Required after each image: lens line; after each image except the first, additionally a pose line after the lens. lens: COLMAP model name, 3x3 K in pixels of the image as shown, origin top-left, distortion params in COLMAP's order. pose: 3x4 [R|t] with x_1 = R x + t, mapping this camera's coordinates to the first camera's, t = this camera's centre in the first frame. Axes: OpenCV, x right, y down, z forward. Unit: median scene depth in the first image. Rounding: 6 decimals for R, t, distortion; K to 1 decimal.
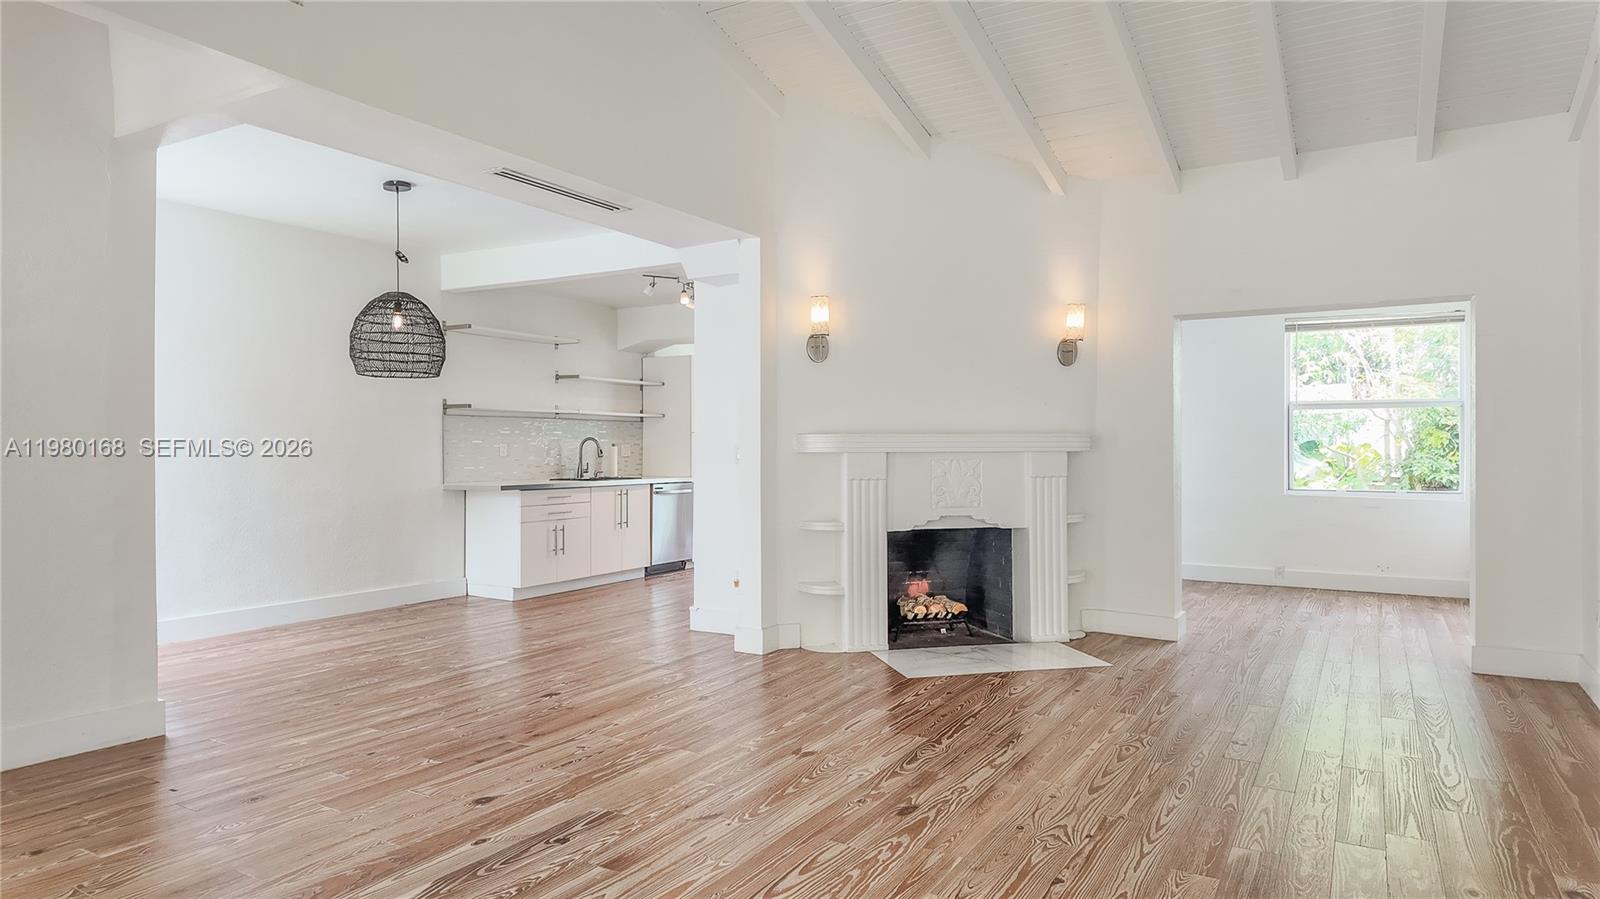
lens RADIAL K [[952.8, 0, 806.6], [0, 952.8, 441.0], [0, 0, 1]] dist [-0.002988, -0.000286]
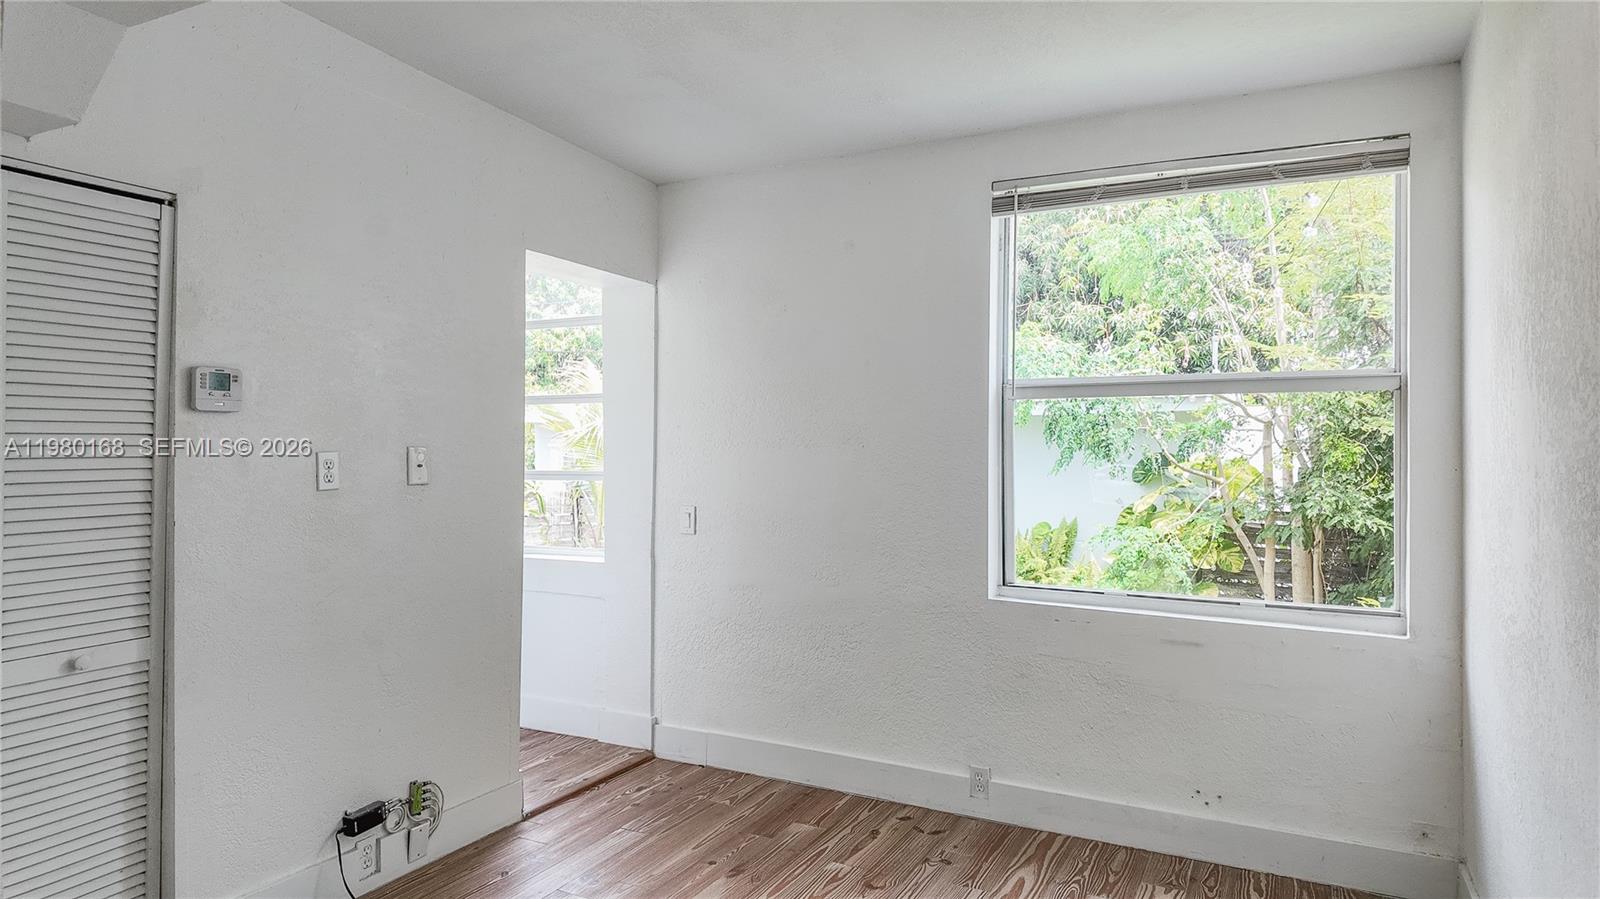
lens RADIAL K [[952.8, 0, 795.8], [0, 952.8, 452.2], [0, 0, 1]] dist [-0.002988, -0.000286]
pose [[0.998372, -0.002806, 0.056975, 0.271284], [0.002215, 0.999943, 0.010433, -0.009968], [-0.057001, -0.010290, 0.998321, 0.404542]]
